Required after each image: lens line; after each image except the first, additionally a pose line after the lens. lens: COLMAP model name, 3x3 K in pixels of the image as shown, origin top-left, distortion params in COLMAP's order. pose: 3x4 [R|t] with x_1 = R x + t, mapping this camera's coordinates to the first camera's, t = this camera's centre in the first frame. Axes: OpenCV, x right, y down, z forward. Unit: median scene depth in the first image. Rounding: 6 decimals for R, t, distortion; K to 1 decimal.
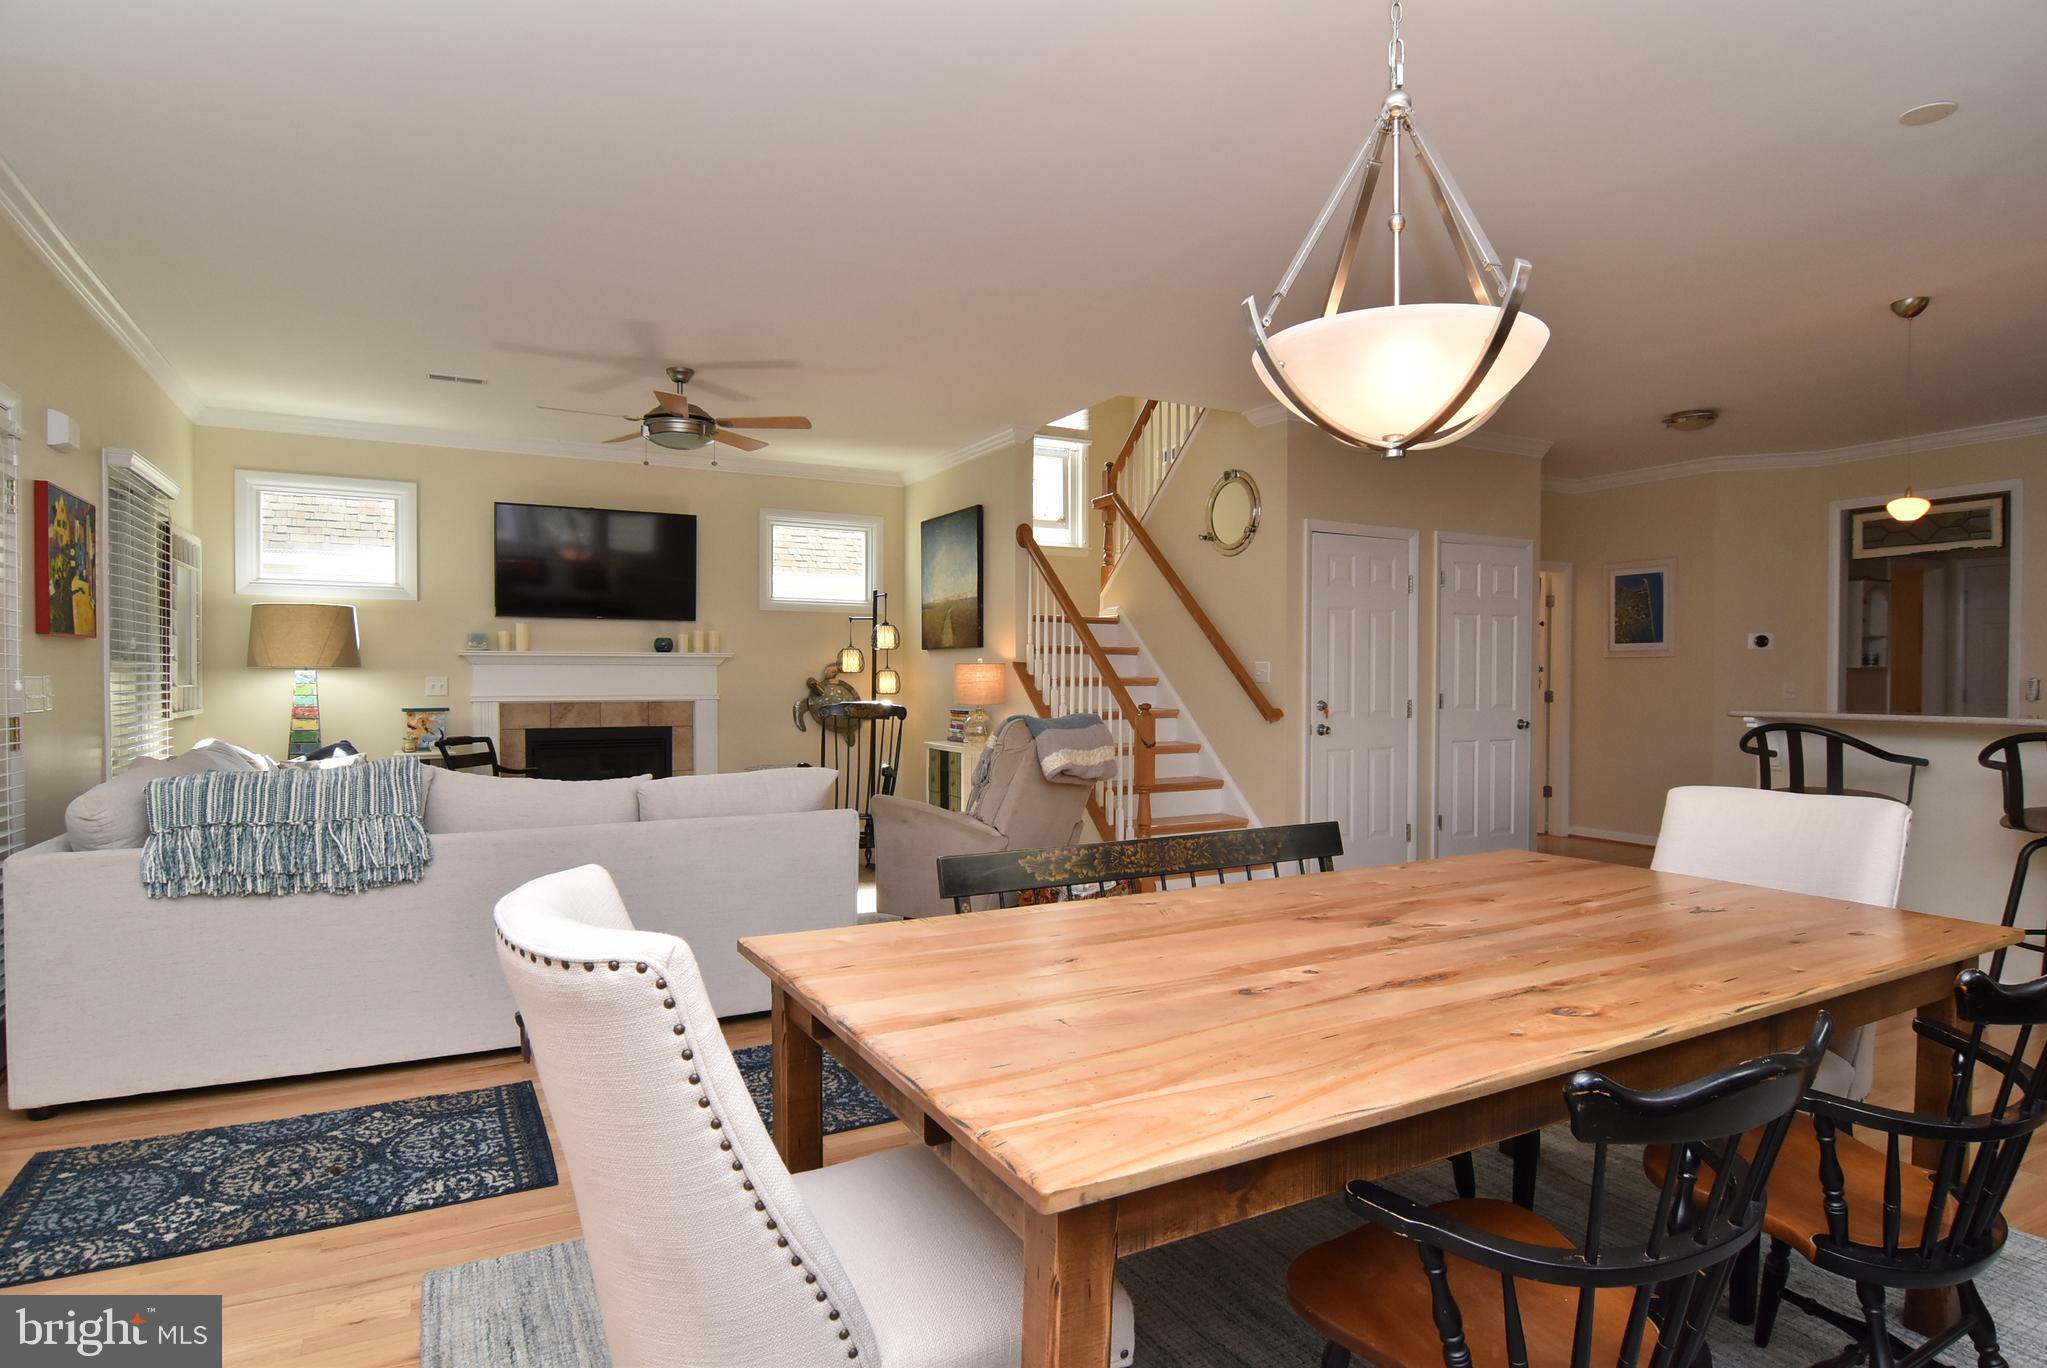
lens RADIAL K [[1098.8, 0, 1025.2], [0, 1098.8, 685.6], [0, 0, 1]] dist [-0.017054, -0.005907]
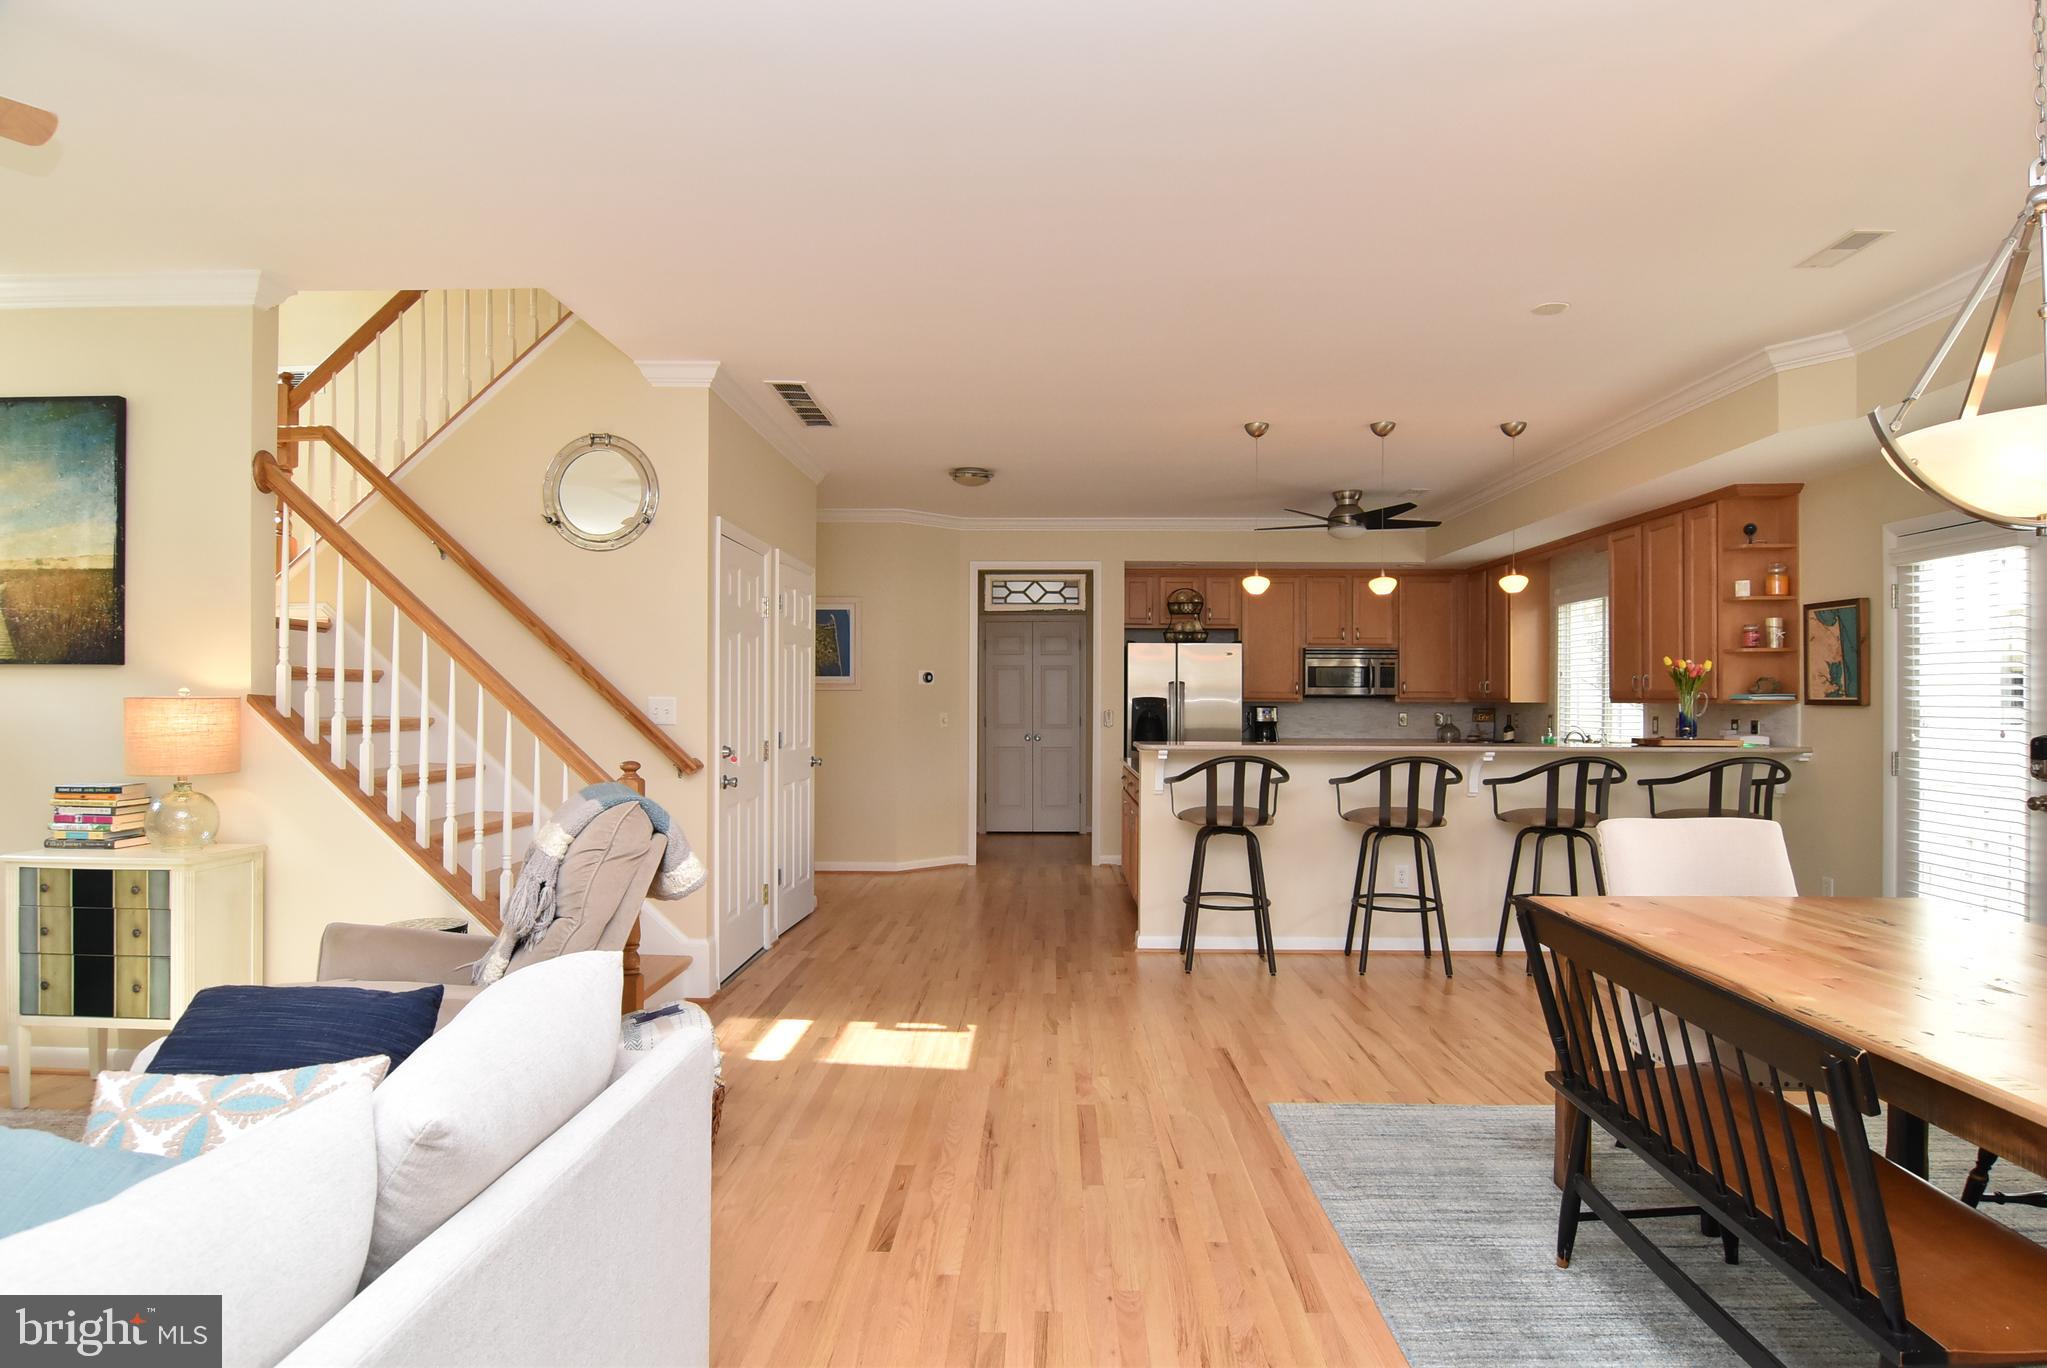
lens RADIAL K [[1098.8, 0, 1030.5], [0, 1098.8, 696.7], [0, 0, 1]] dist [-0.017054, -0.005907]
pose [[0.493486, 0.002301, 0.869751, -0.302582], [0.003272, 0.999985, -0.004502, -0.017180], [-0.869747, 0.005067, 0.493471, 0.391059]]
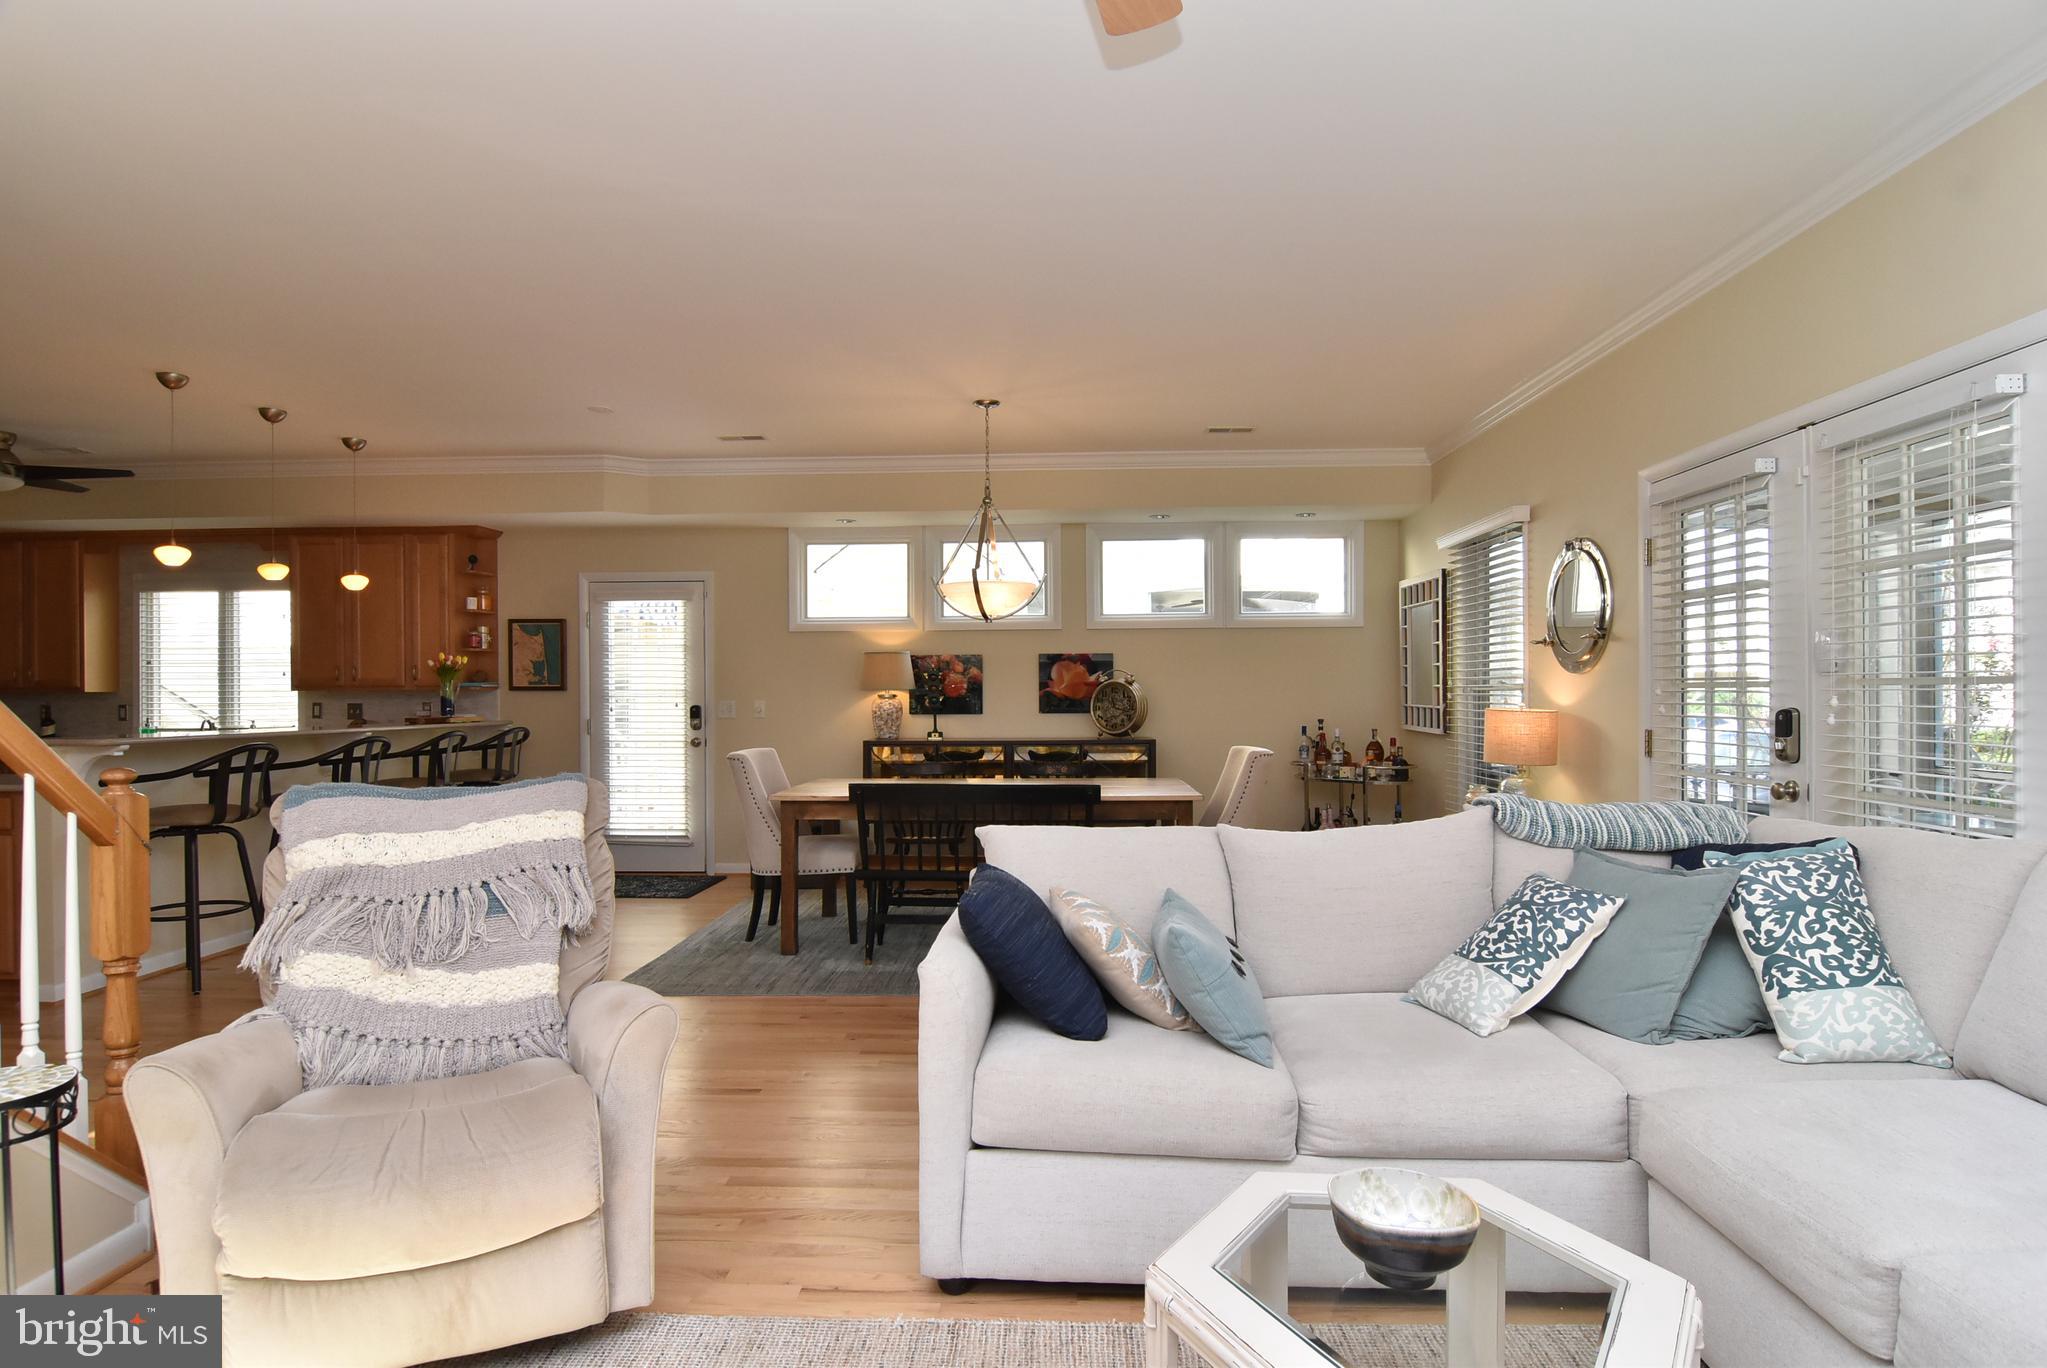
lens RADIAL K [[1098.8, 0, 1025.8], [0, 1098.8, 687.9], [0, 0, 1]] dist [-0.017054, -0.005907]
pose [[-0.859757, 0.007545, 0.510648, -0.362836], [0.008502, 0.999964, -0.000460, -0.010214], [-0.510633, 0.003946, -0.859790, 1.016181]]
